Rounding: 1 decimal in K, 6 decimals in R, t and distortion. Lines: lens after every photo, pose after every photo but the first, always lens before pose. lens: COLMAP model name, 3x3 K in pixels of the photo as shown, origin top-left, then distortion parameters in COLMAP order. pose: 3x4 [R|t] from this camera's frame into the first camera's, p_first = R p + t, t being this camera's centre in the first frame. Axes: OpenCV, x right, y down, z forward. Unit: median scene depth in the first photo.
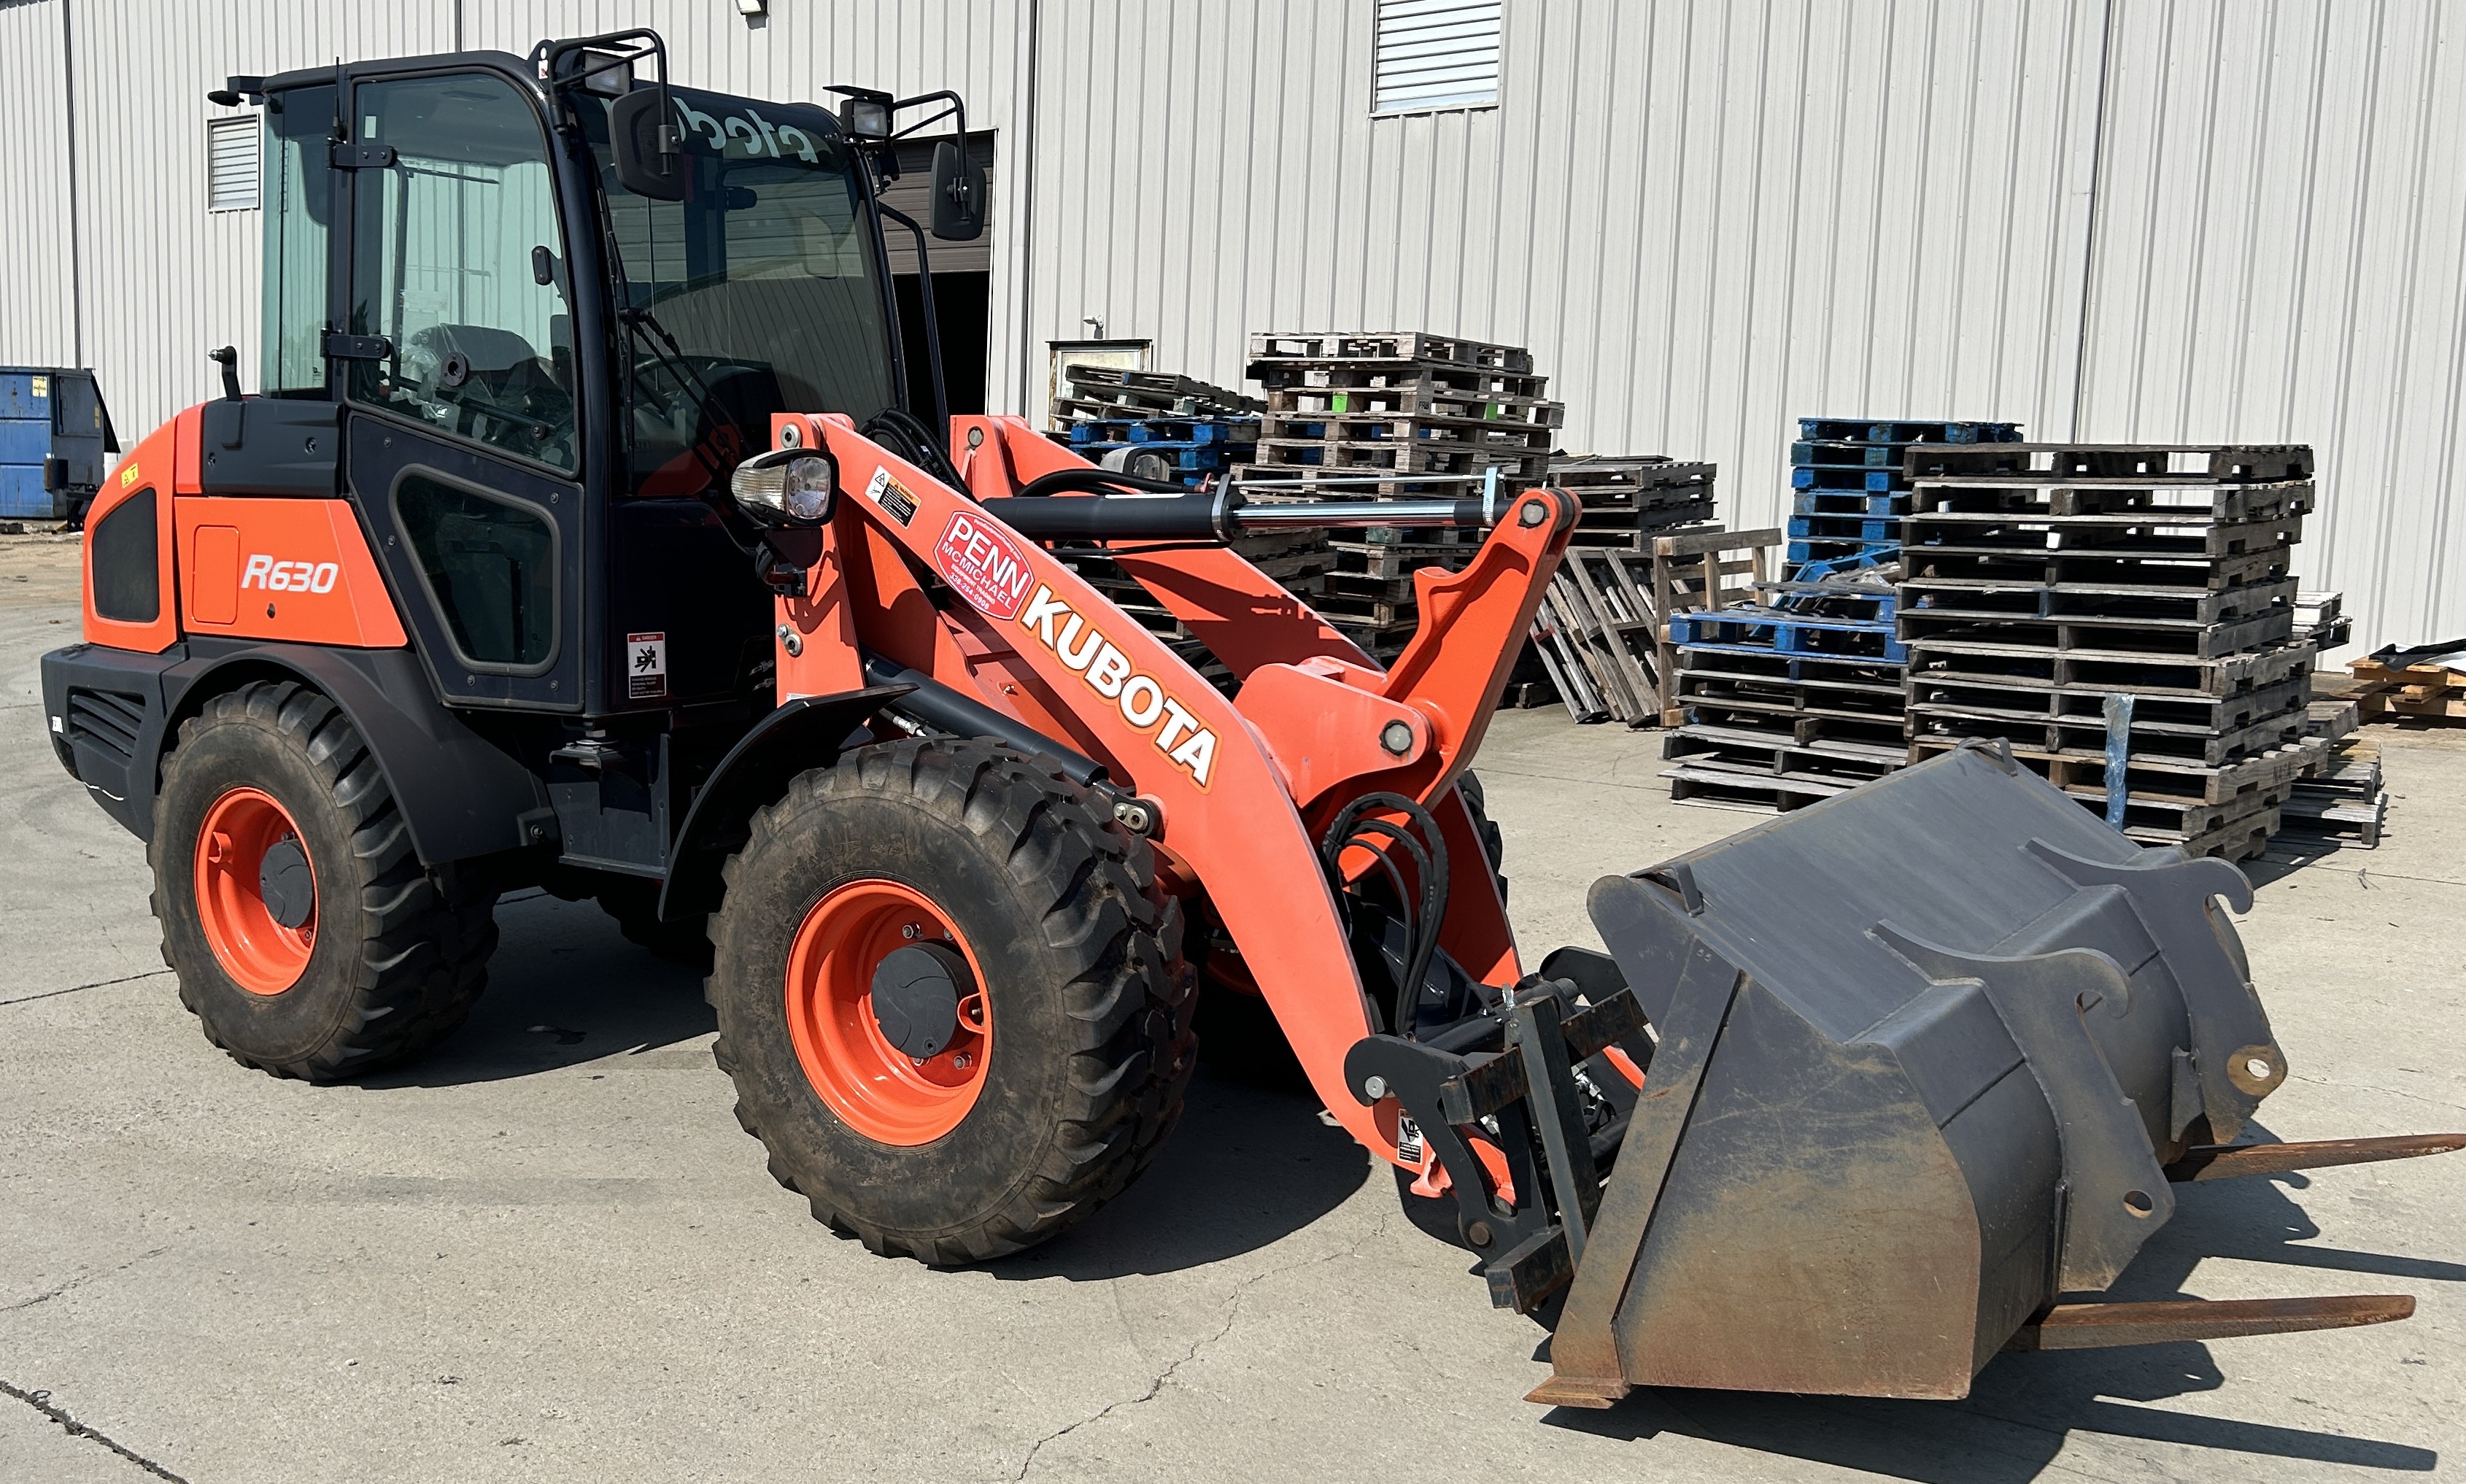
lens RADIAL K [[2082.7, 0, 1086.6], [0, 2082.7, 722.2], [0, 0, 1]] dist [0.067178, -0.074343]
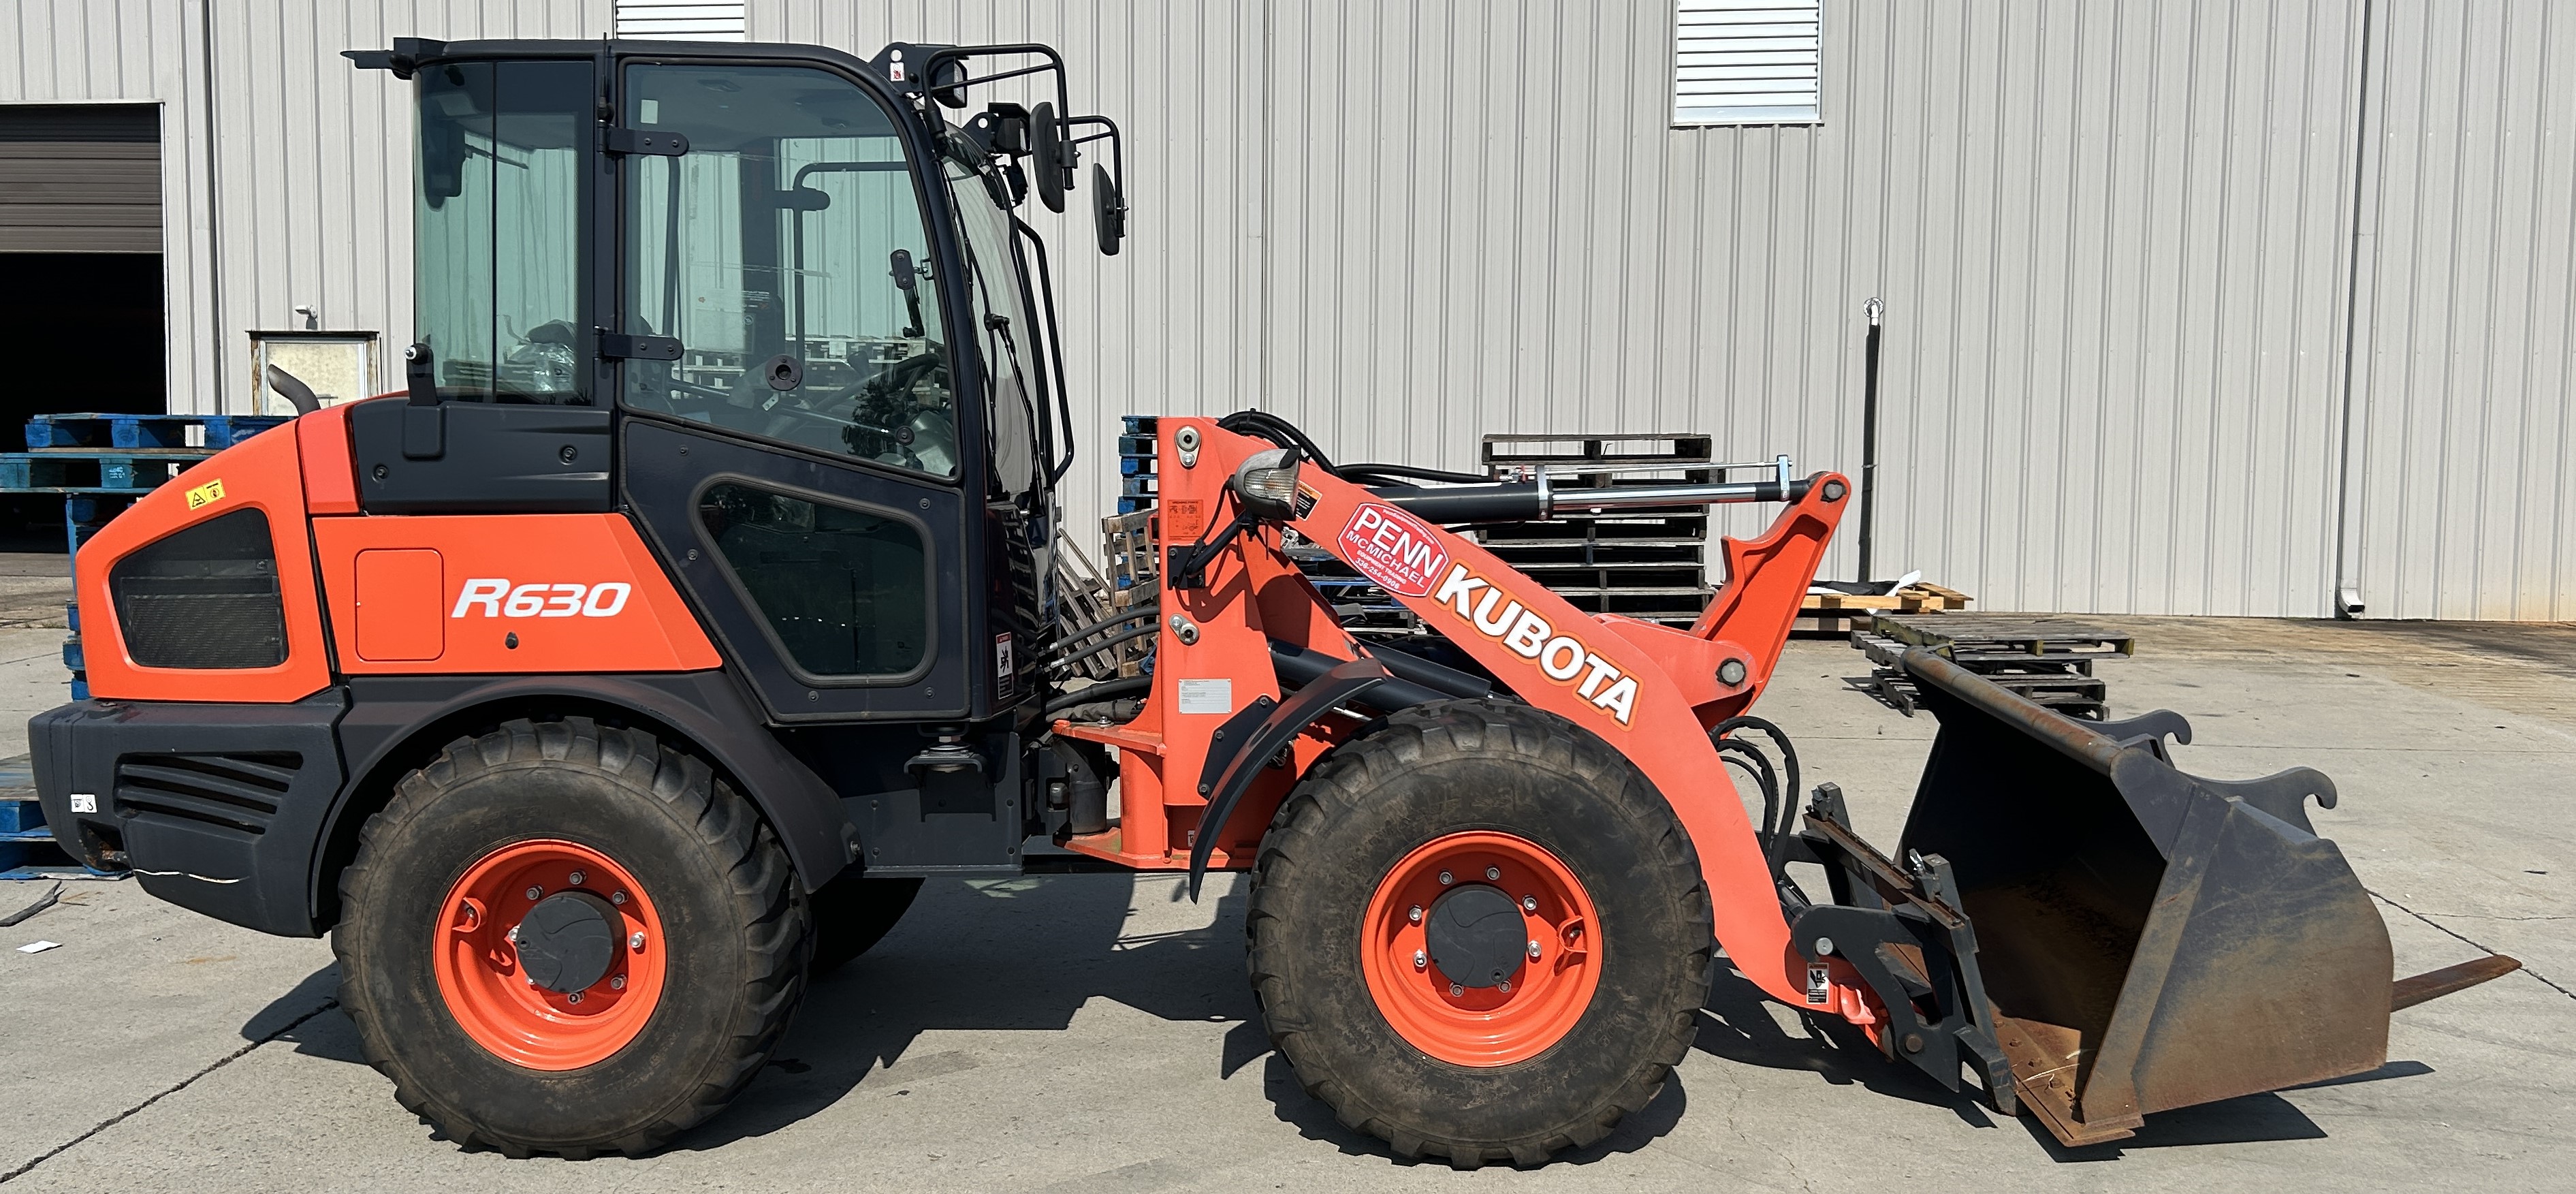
lens RADIAL K [[1942.4, 0, 1194.5], [0, 1942.4, 641.3], [0, 0, 1]] dist [0.037747, -0.021197]
pose [[0.839020, -0.067103, 0.539946, -0.713906], [0.081396, 0.996678, -0.002616, -0.032569], [-0.537977, 0.046144, 0.841695, 0.180077]]
